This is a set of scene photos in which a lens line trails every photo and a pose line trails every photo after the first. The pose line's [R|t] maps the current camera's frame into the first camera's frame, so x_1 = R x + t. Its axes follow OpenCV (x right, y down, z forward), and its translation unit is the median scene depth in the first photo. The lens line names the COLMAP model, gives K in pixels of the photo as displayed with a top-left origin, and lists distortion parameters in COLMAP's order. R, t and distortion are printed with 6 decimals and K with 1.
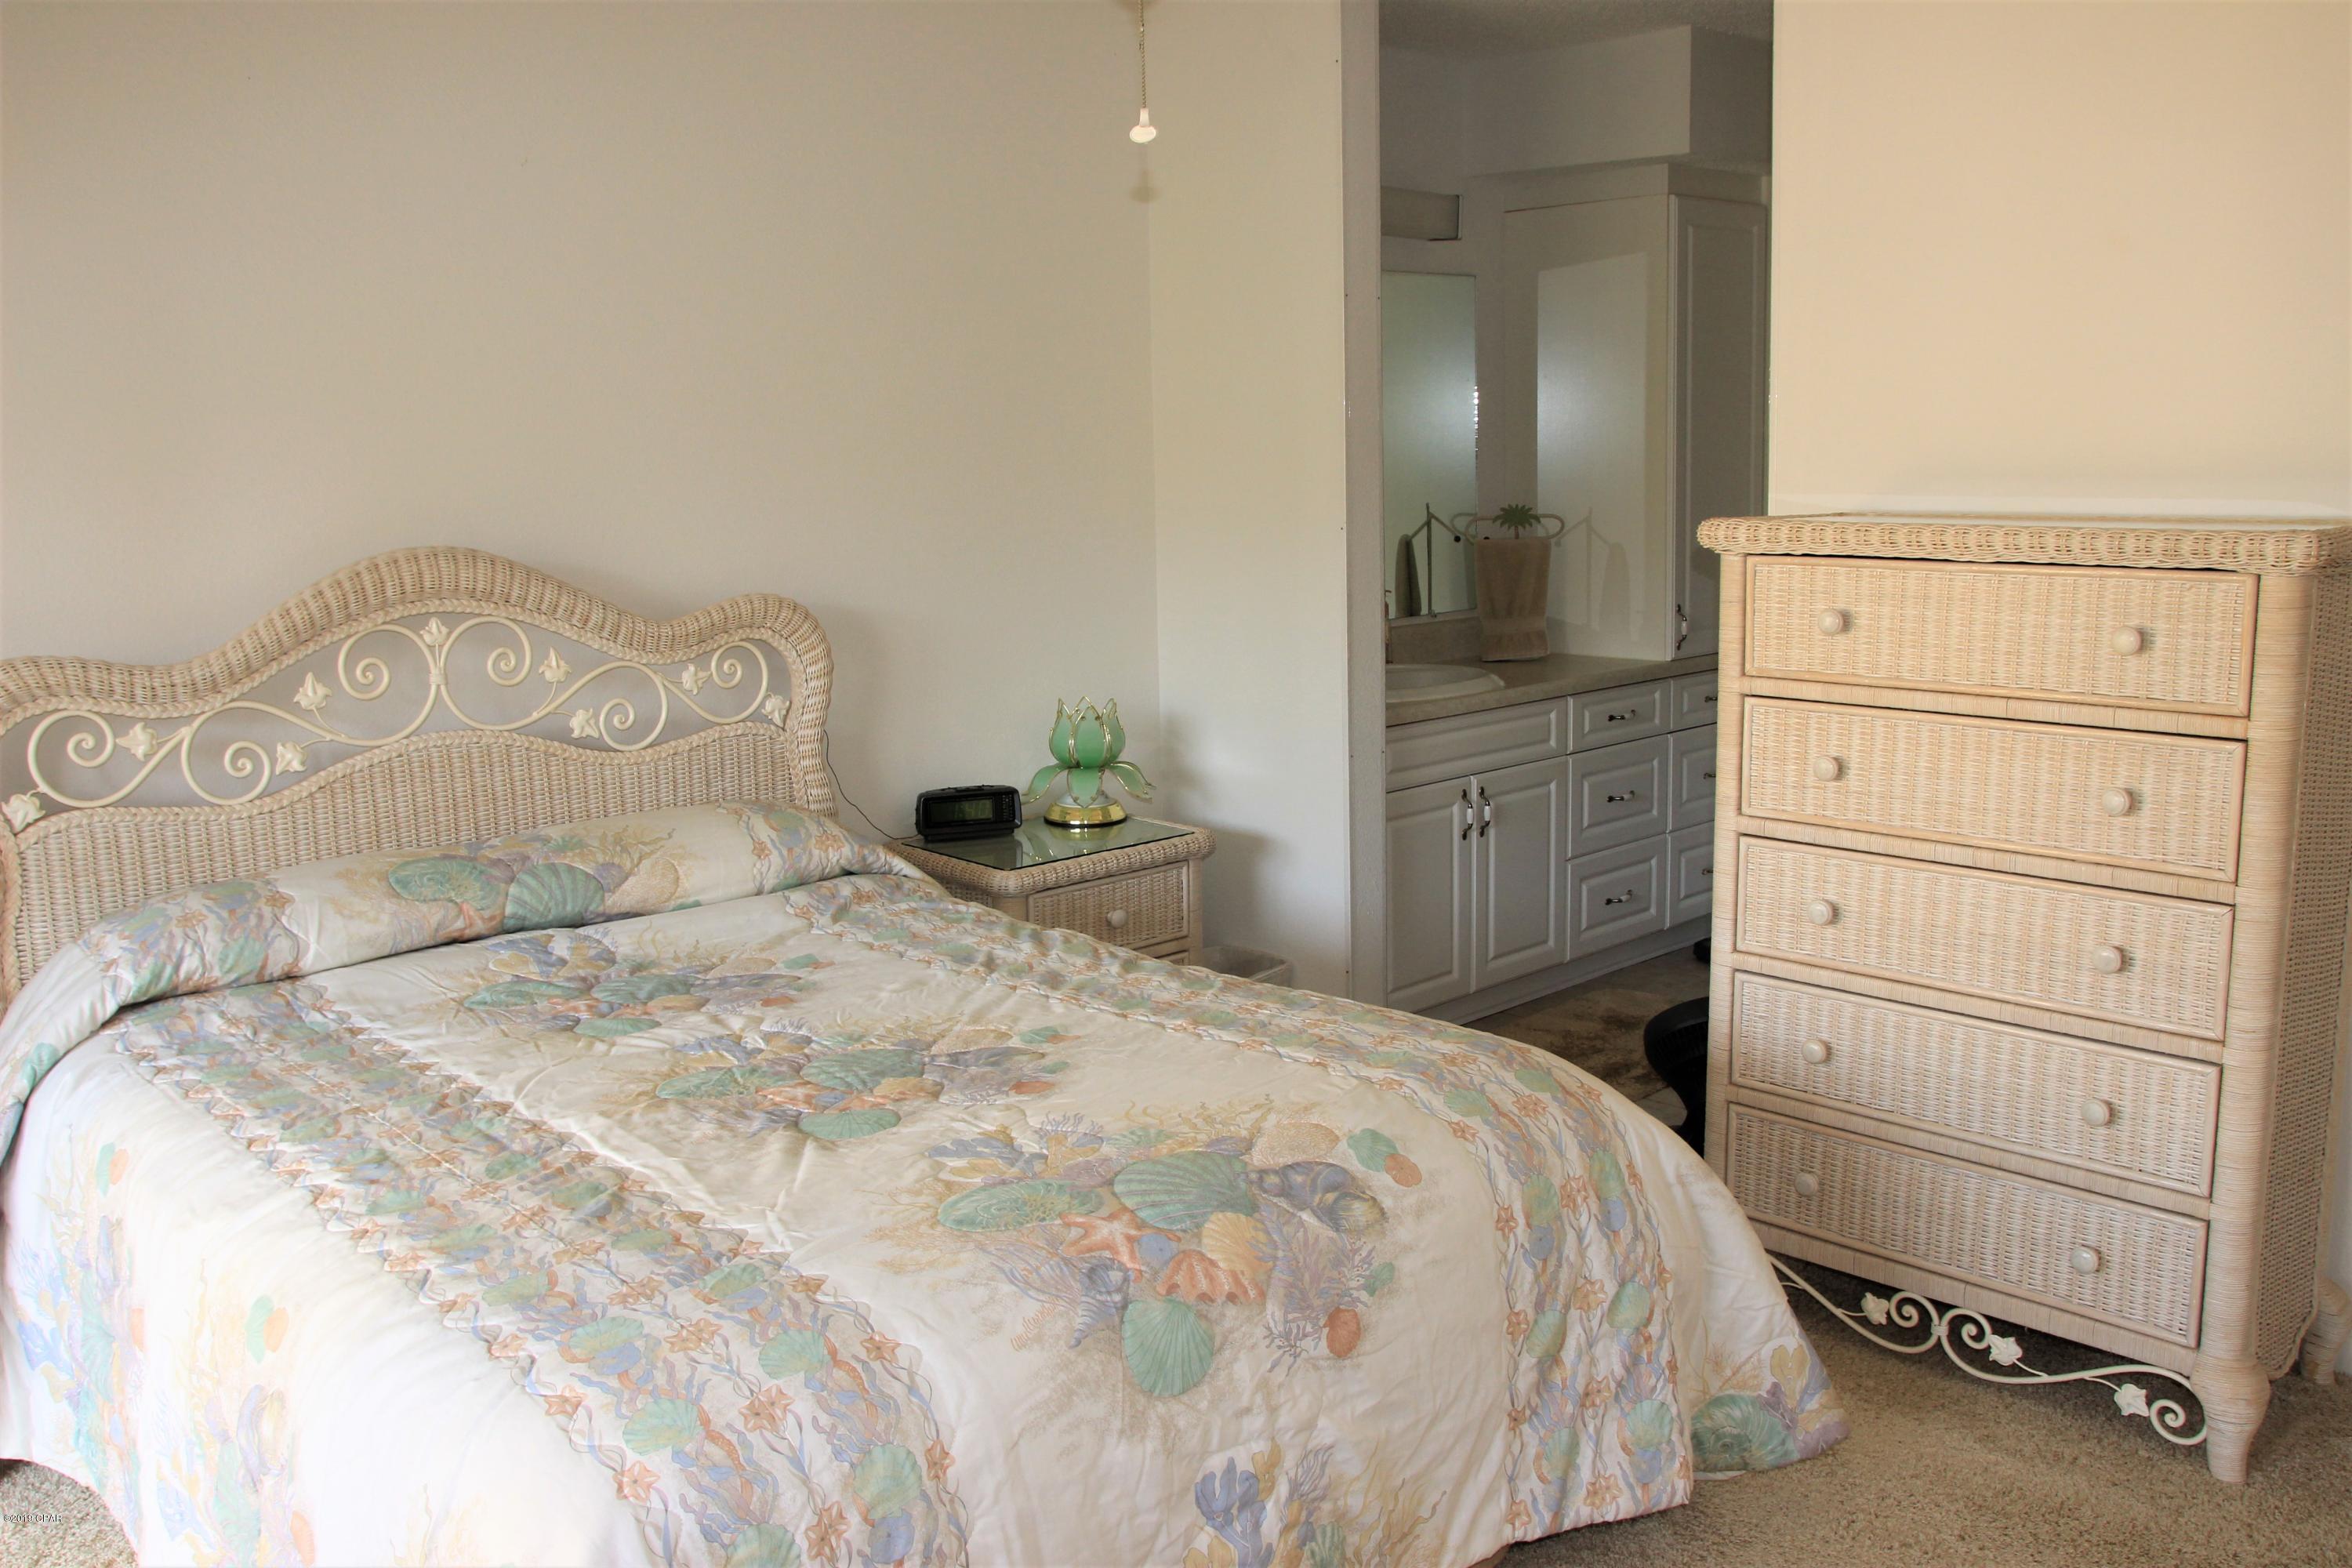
lens RADIAL K [[1984.5, 0, 1176.0], [0, 1984.5, 784.0], [0, 0, 1]] dist [-0.137892, 0.144033]
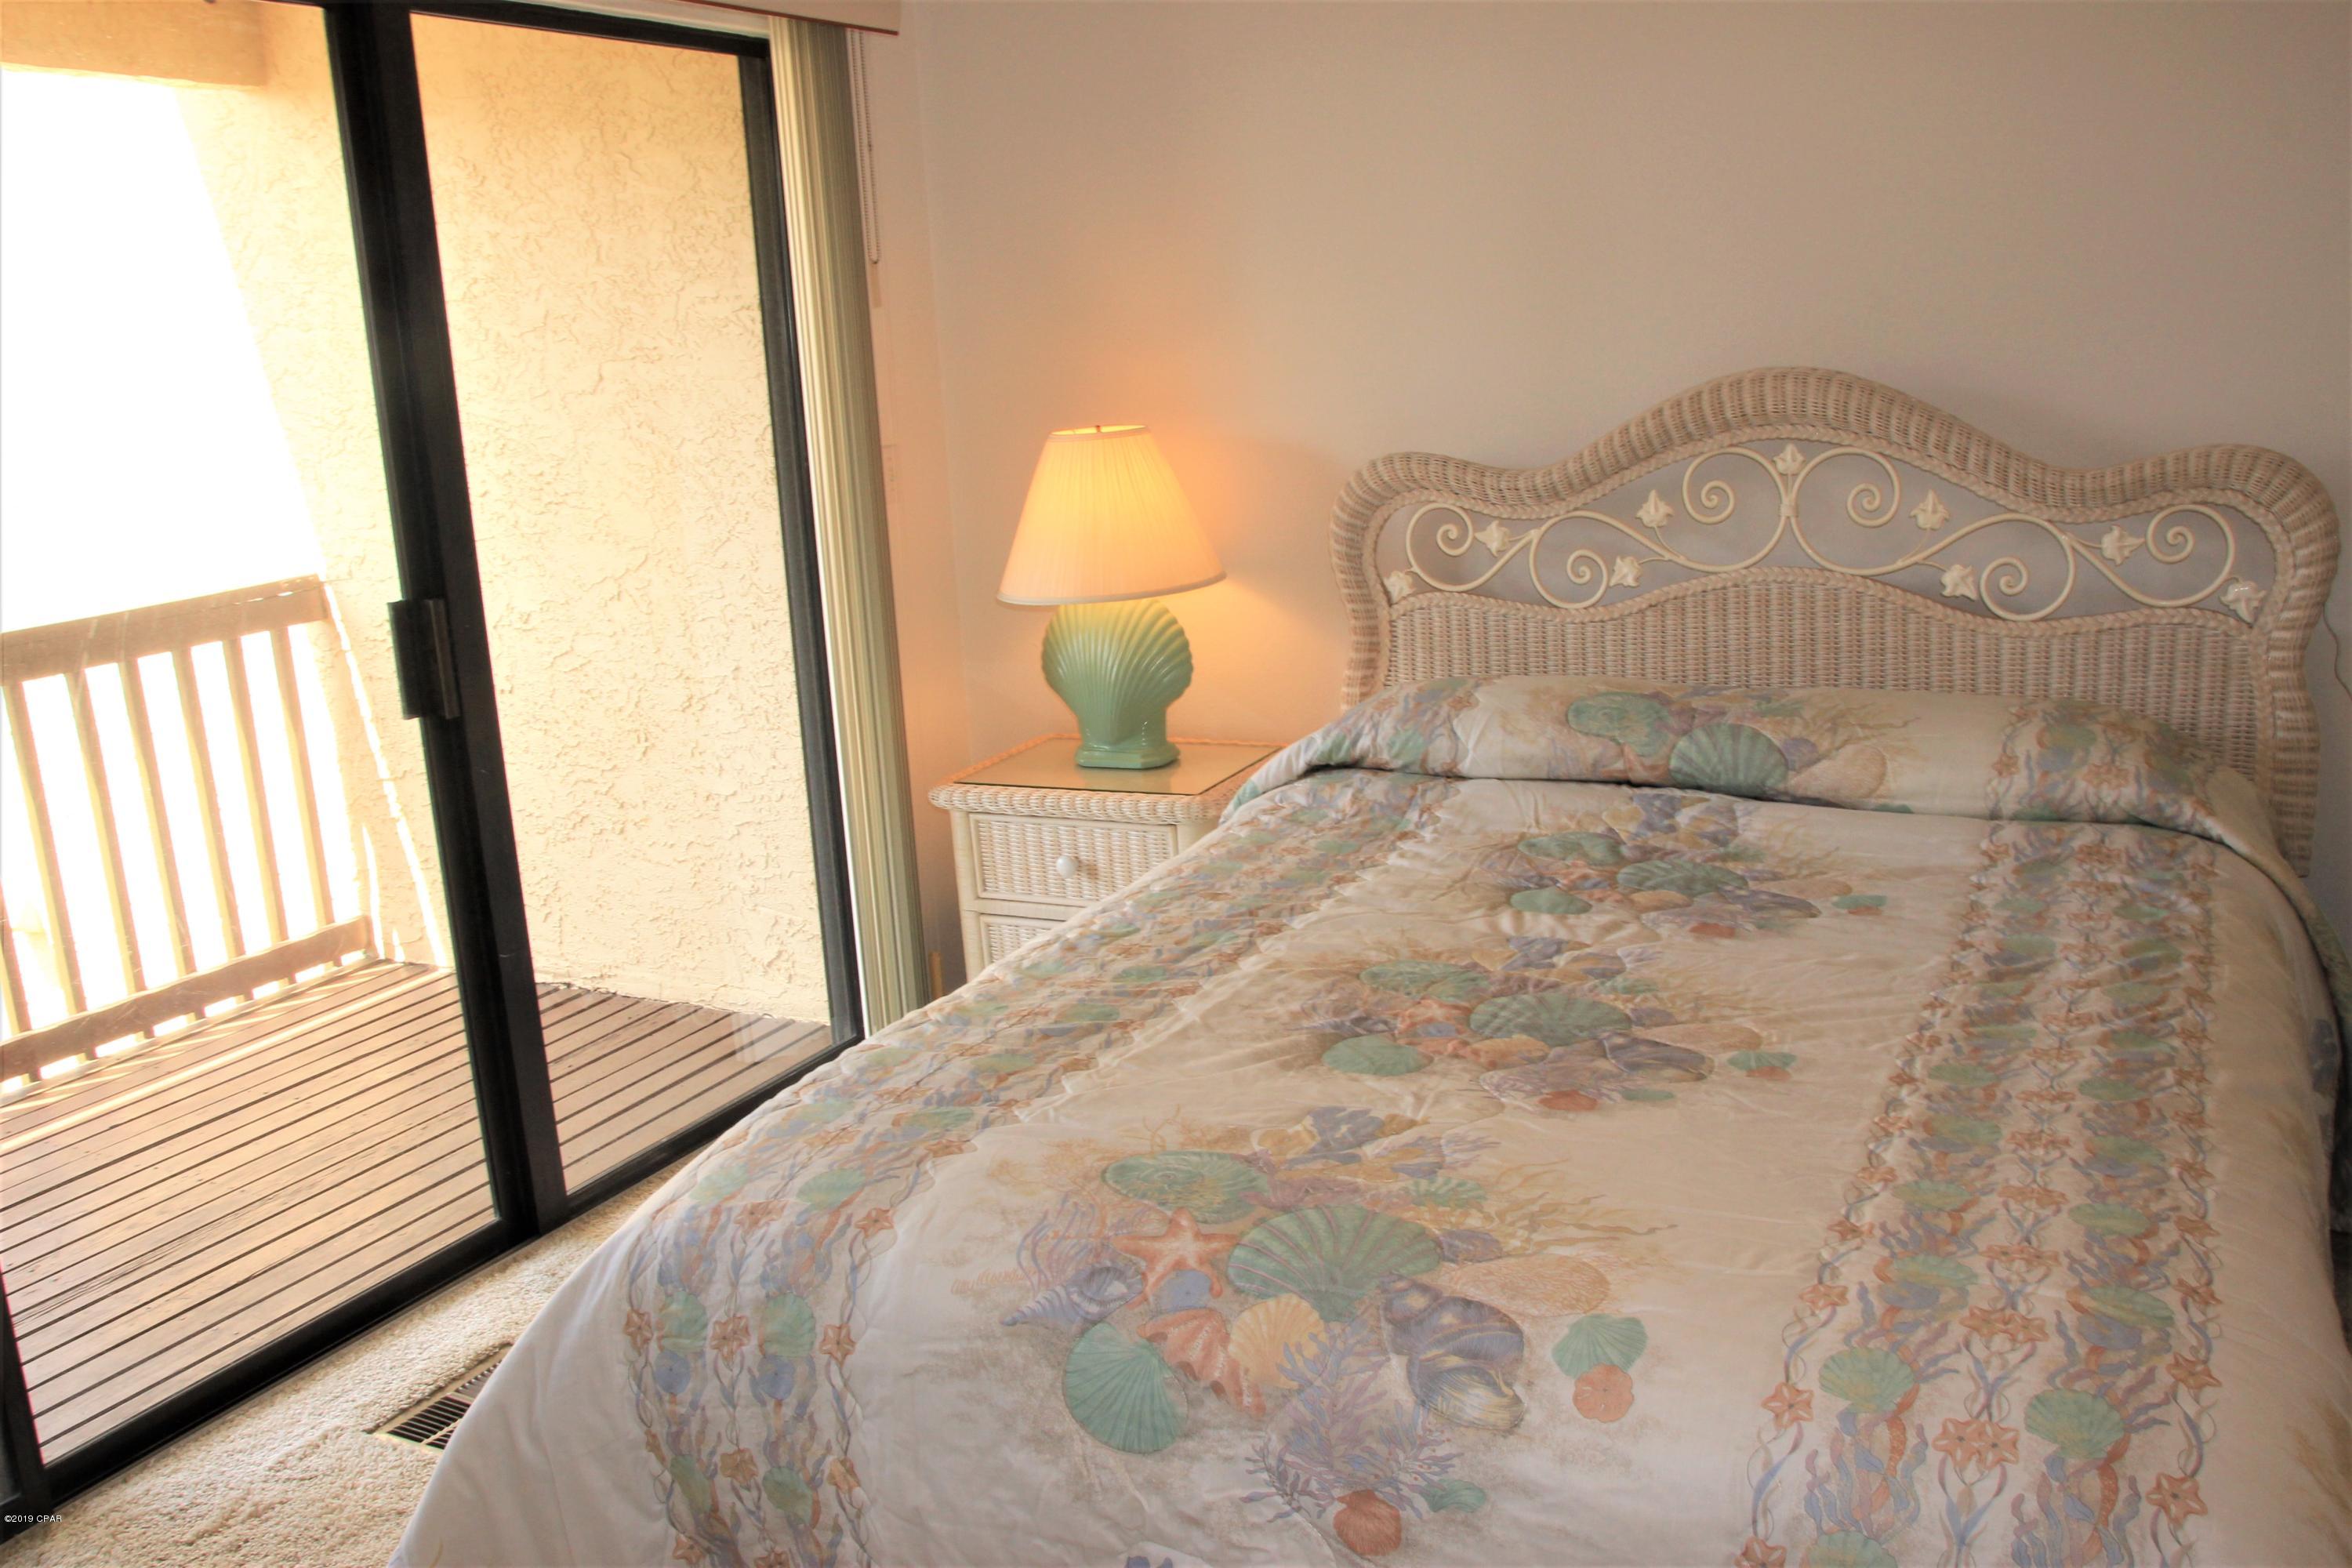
lens RADIAL K [[1984.5, 0, 1176.0], [0, 1984.5, 784.0], [0, 0, 1]] dist [-0.137892, 0.144033]
pose [[0.344543, 0.225379, -0.911315, 0.453016], [-0.113760, 0.973623, 0.197779, -0.088131], [0.931852, 0.035528, 0.361094, 0.447059]]
